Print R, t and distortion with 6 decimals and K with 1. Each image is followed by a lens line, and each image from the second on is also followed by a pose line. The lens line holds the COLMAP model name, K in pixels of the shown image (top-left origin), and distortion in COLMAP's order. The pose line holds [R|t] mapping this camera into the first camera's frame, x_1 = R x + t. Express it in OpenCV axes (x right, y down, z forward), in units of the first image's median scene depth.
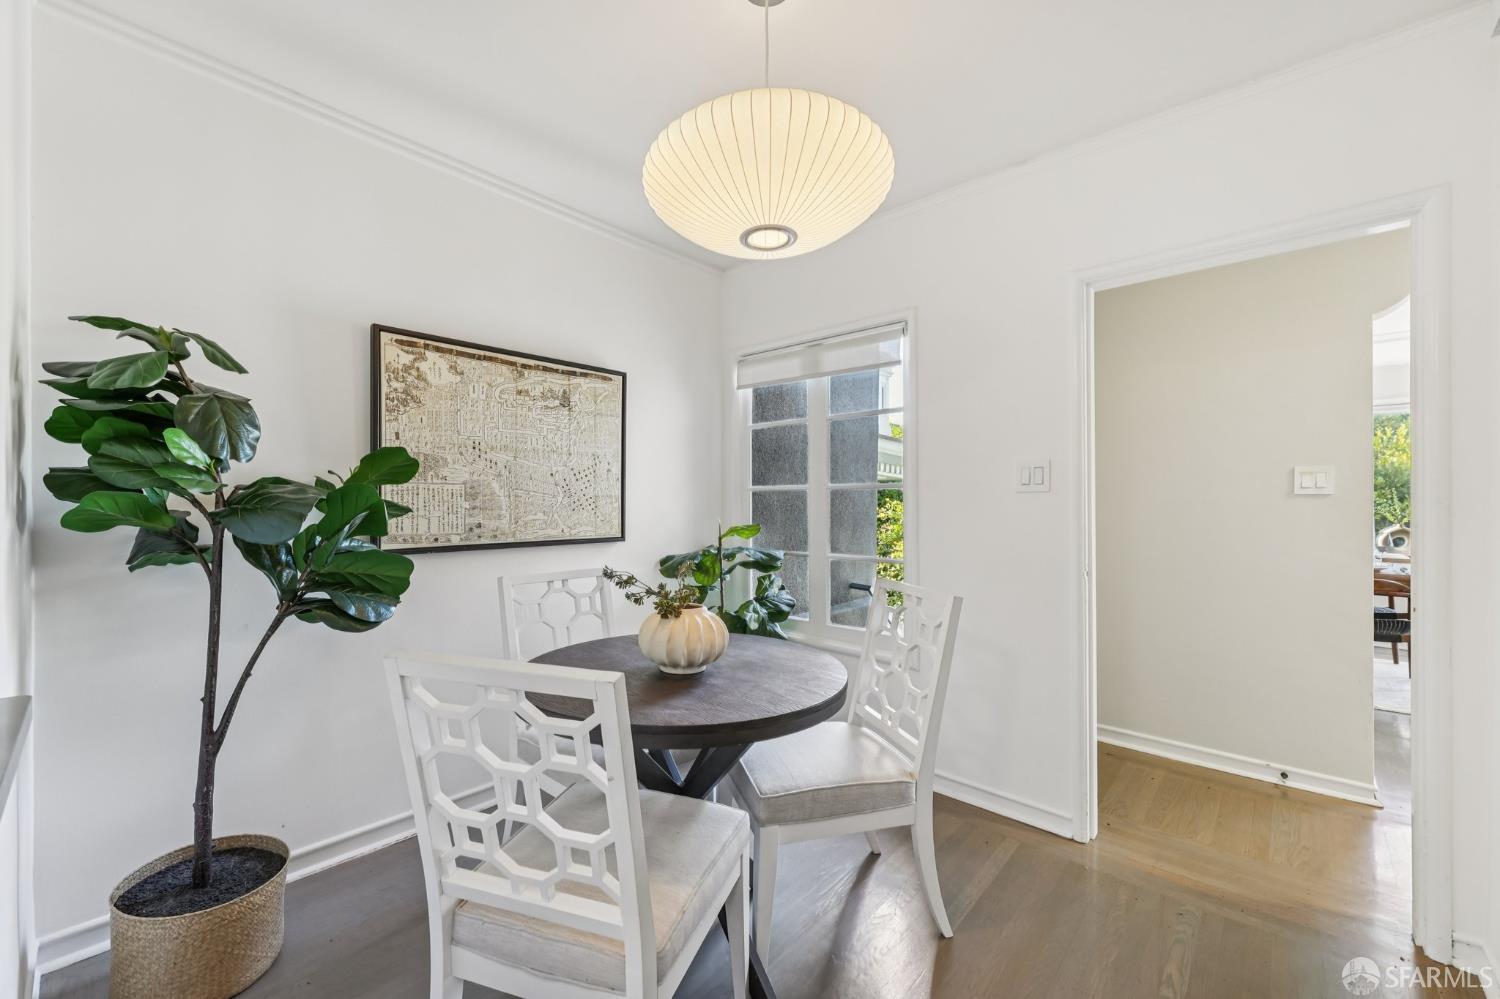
lens RADIAL K [[597.7, 0, 750.2], [0, 597.7, 509.2], [0, 0, 1]] dist [0.012021, -0.004107]
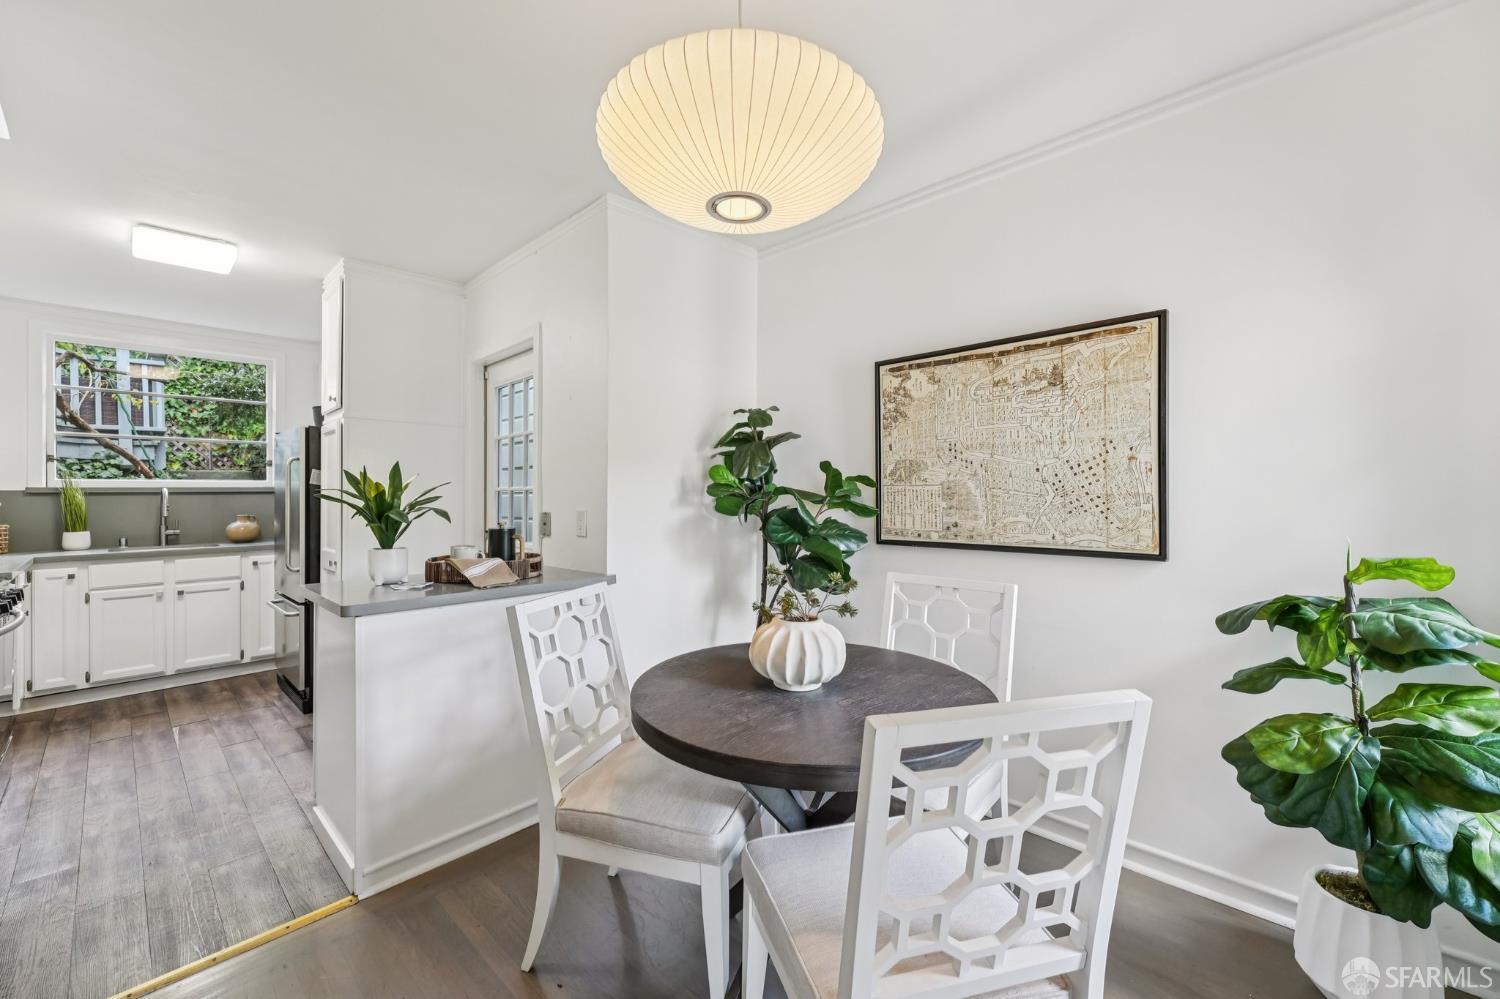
lens RADIAL K [[597.7, 0, 739.8], [0, 597.7, 493.9], [0, 0, 1]] dist [0.012021, -0.004107]
pose [[-0.031310, 0.005350, -0.999495, 0.548158], [-0.000426, 0.999986, 0.005366, -0.029257], [0.999510, 0.000594, -0.031308, 0.626875]]
